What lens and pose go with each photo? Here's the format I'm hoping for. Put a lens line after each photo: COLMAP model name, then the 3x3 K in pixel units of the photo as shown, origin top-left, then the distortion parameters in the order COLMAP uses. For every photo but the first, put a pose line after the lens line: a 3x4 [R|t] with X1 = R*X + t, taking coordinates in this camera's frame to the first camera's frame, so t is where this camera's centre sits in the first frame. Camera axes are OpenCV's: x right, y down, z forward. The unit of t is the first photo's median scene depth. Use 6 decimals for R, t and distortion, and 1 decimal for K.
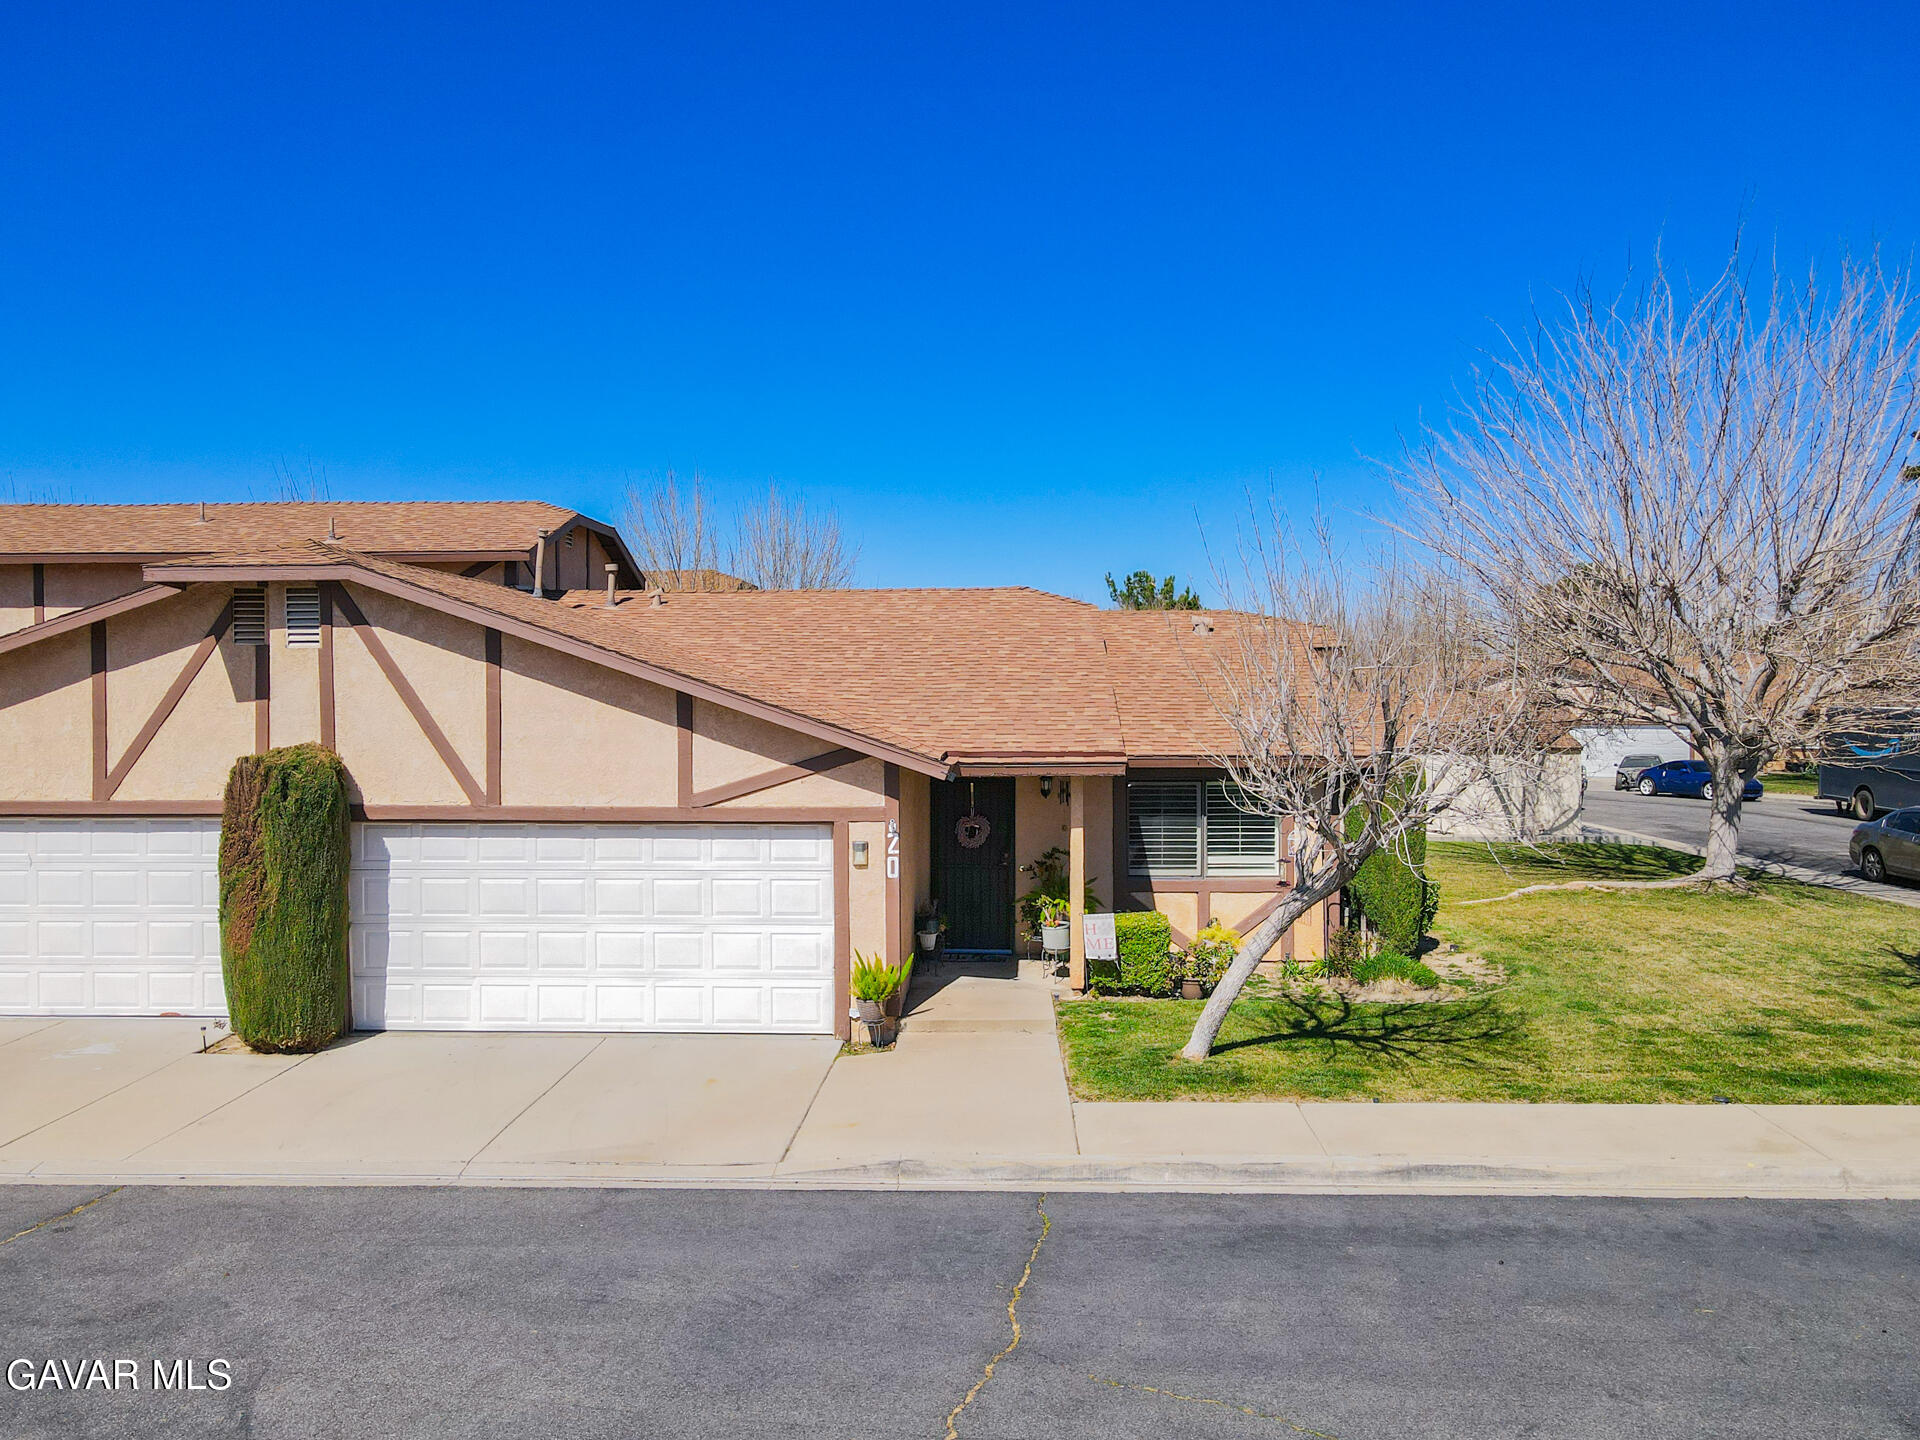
lens RADIAL K [[1345.4, 0, 960.0], [0, 1345.4, 720.0], [0, 0, 1]] dist [0.007431, 0.004286]
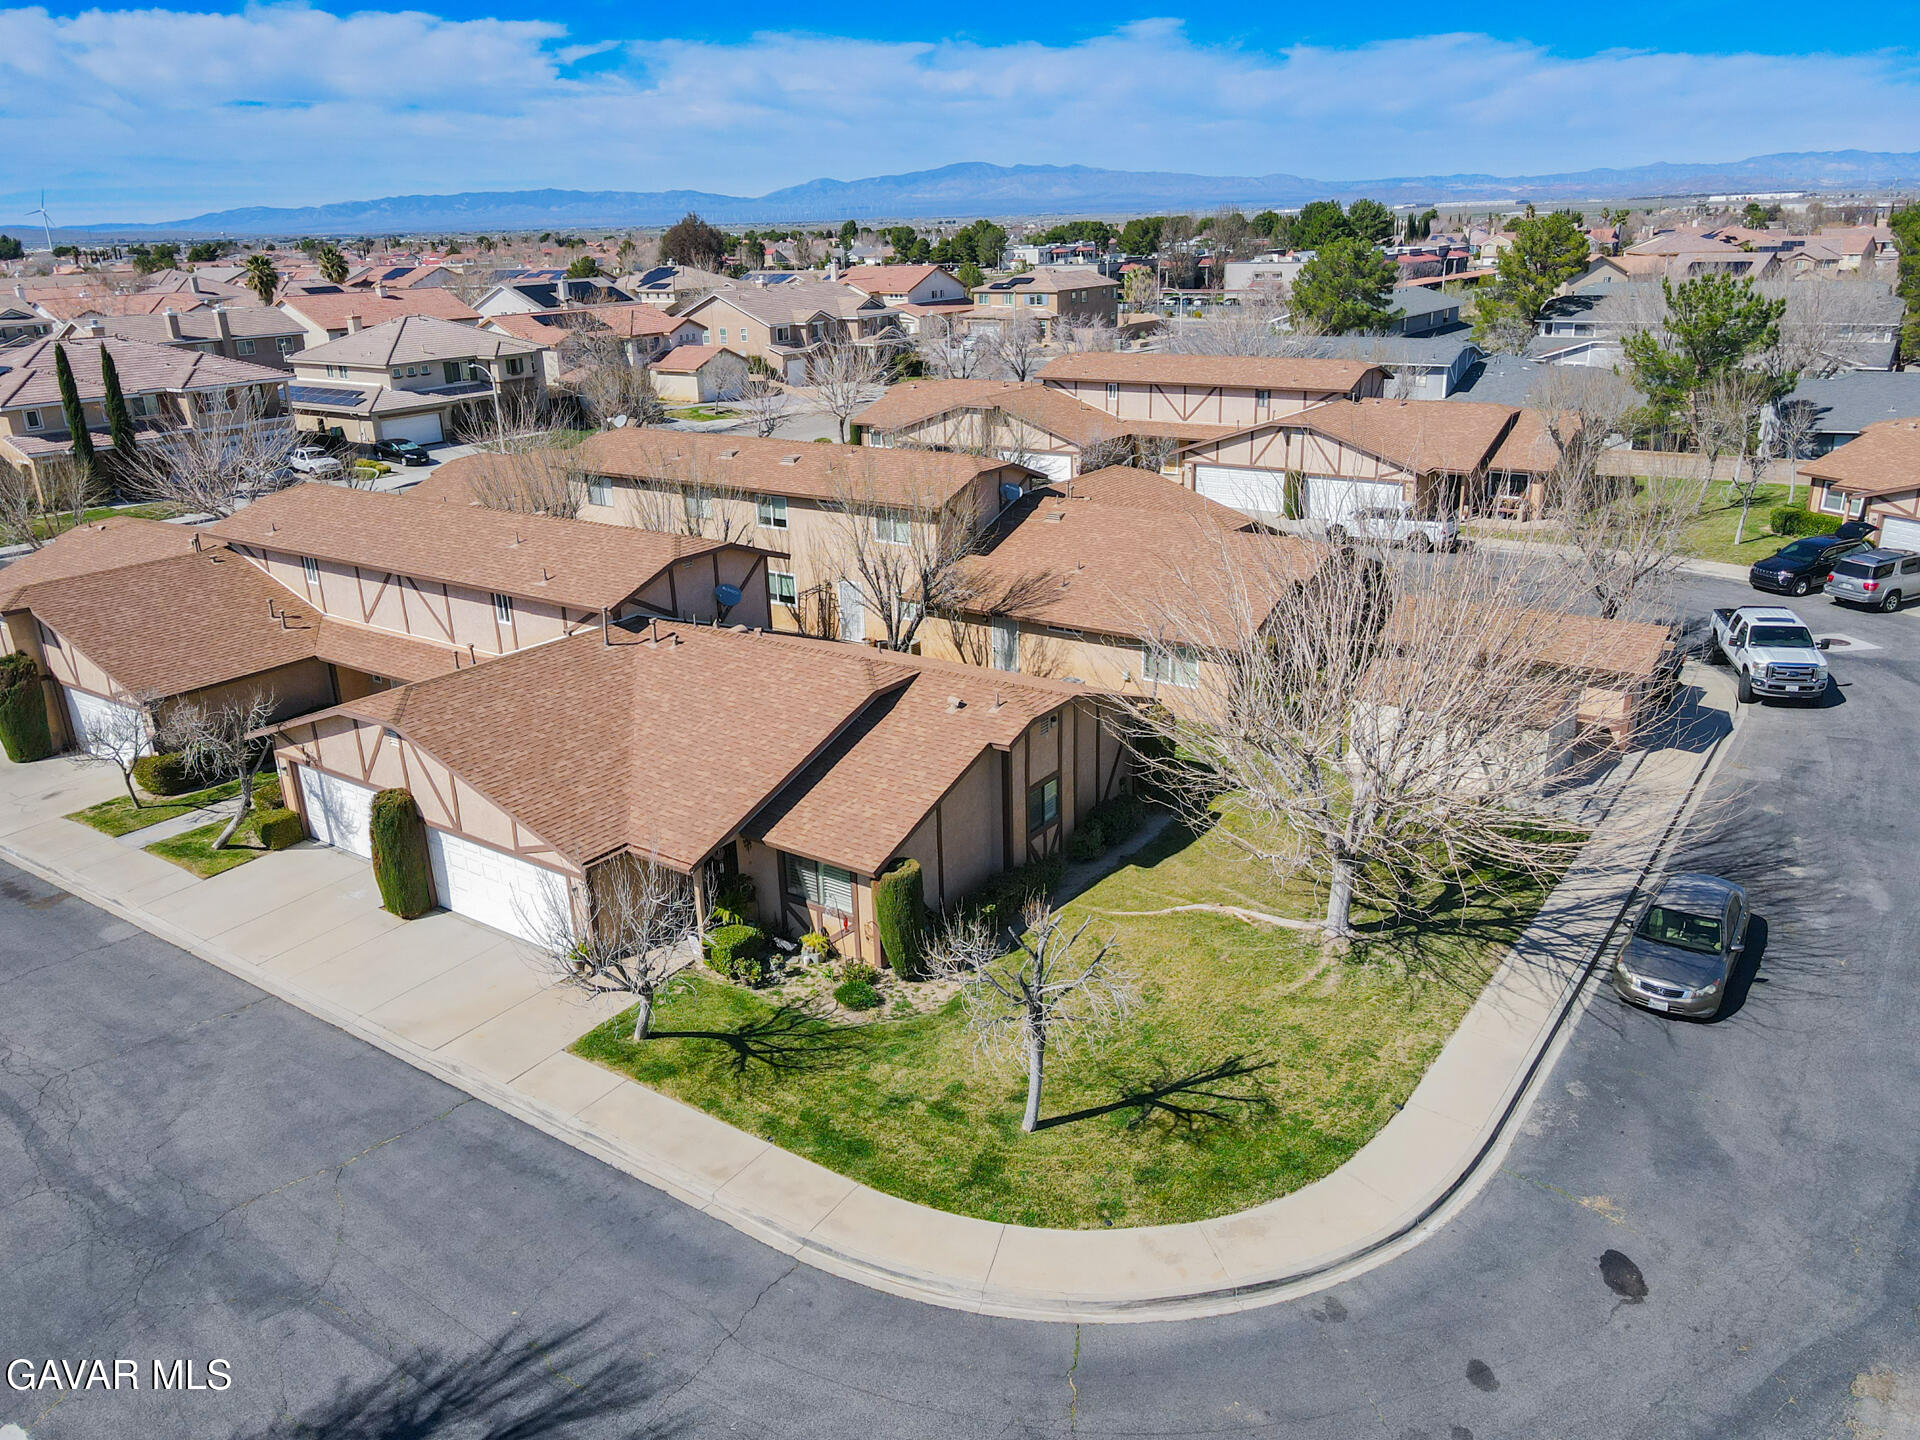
lens RADIAL K [[1357.6, 0, 1016.3], [0, 1357.6, 659.0], [0, 0, 1]] dist [0.003291, 0.002052]
pose [[0.856577, 0.139958, -0.496677, 1.480628], [0.010249, 0.957712, 0.287547, -0.828398], [0.515918, -0.251397, 0.818919, -0.261519]]
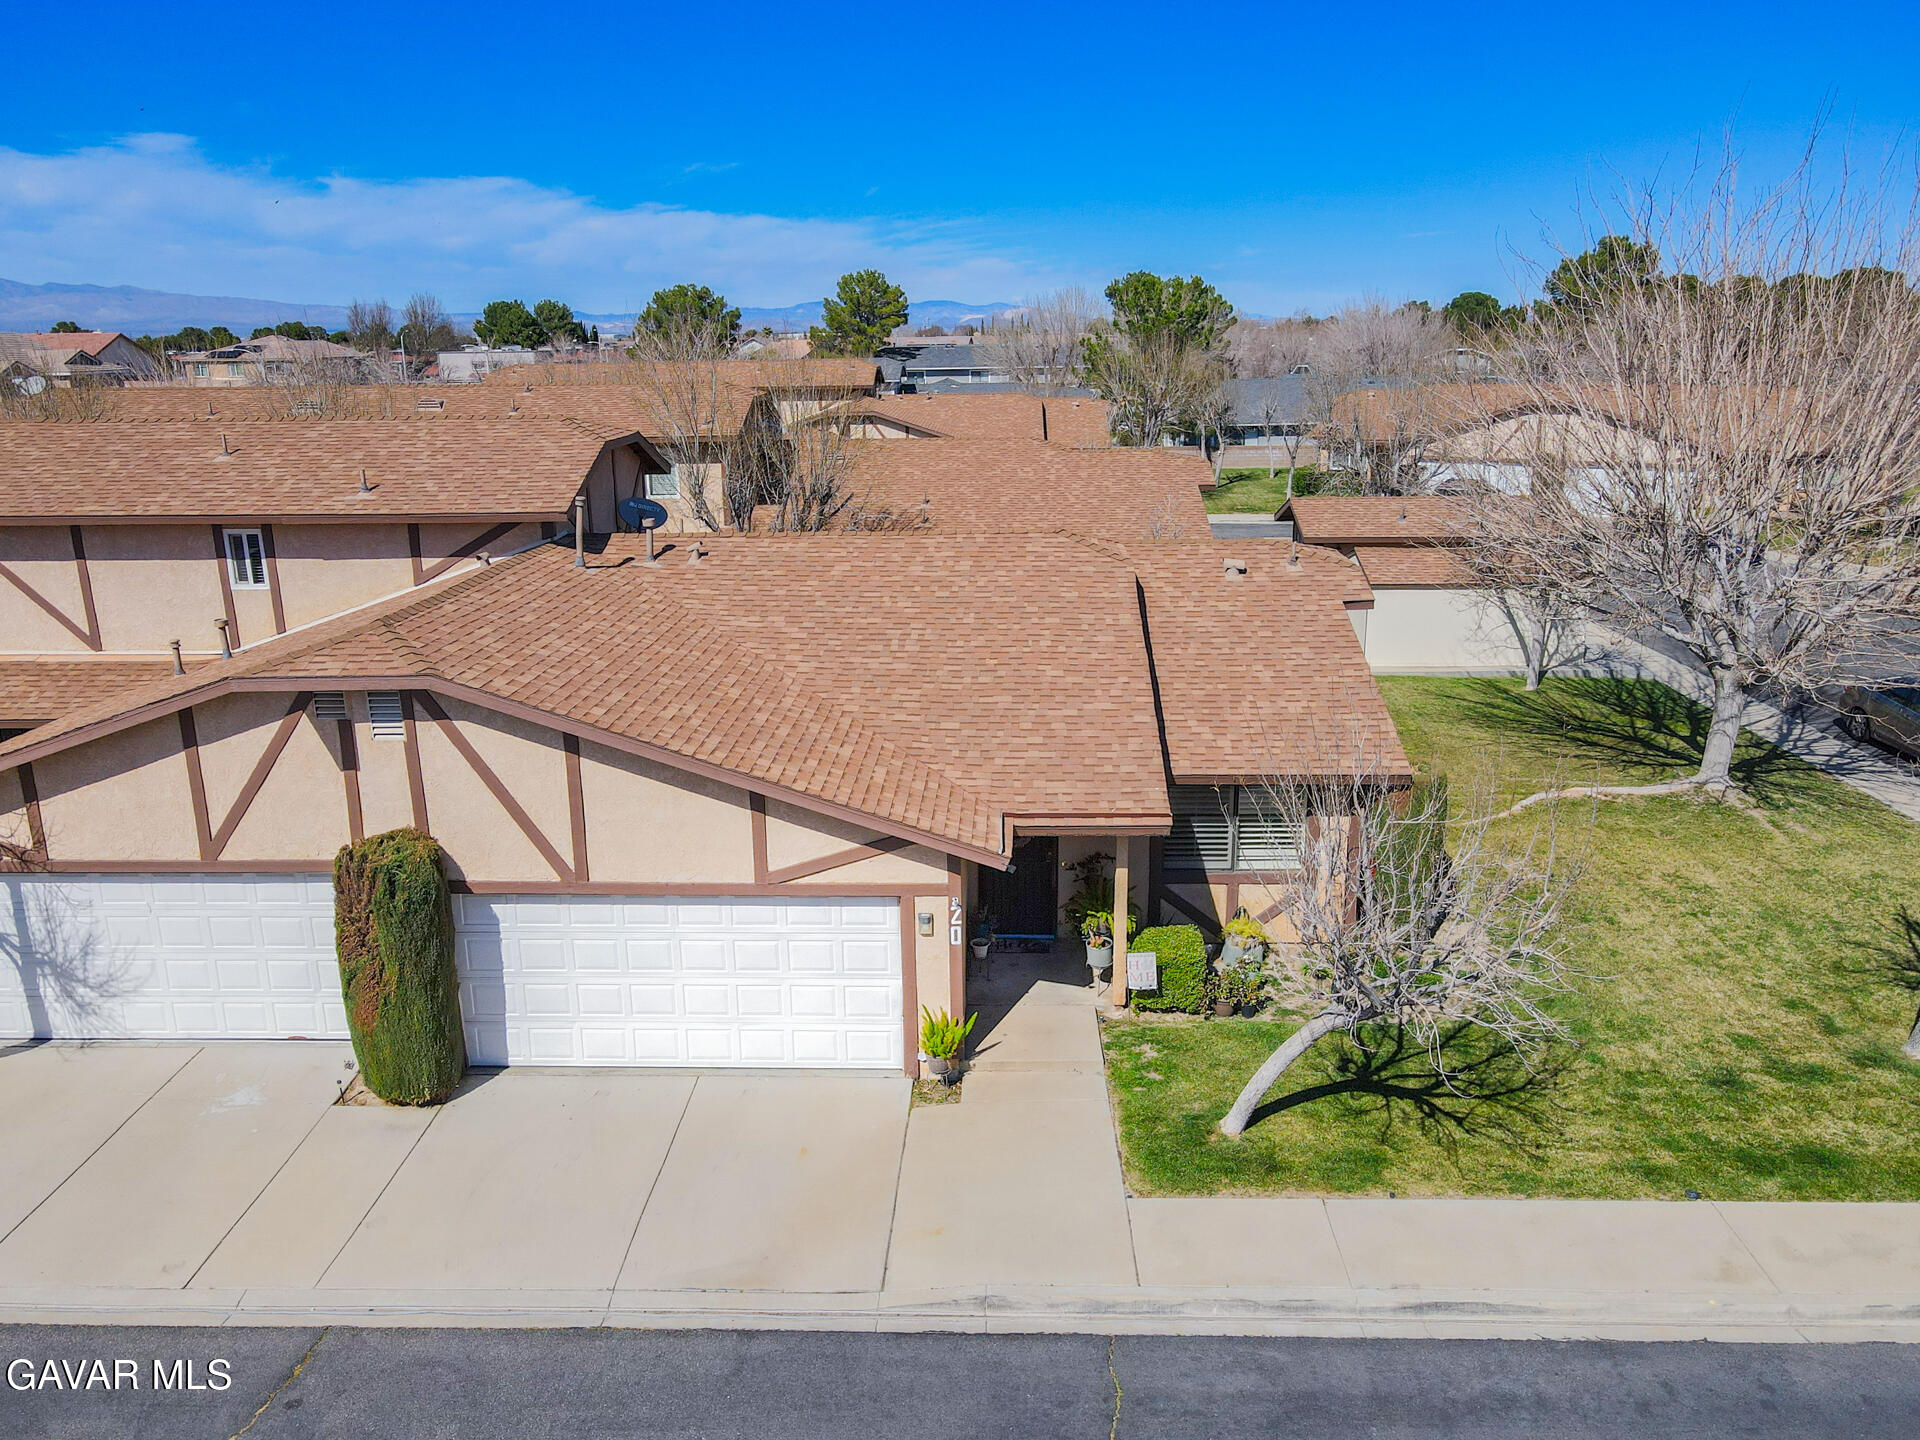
lens RADIAL K [[1344.1, 0, 961.0], [0, 1344.1, 695.8], [0, 0, 1]] dist [0.008392, 0.000360]
pose [[0.999935, -0.010189, 0.005109, -0.049107], [0.008712, 0.972236, 0.233842, -0.330916], [-0.007350, -0.233782, 0.972261, -0.009916]]
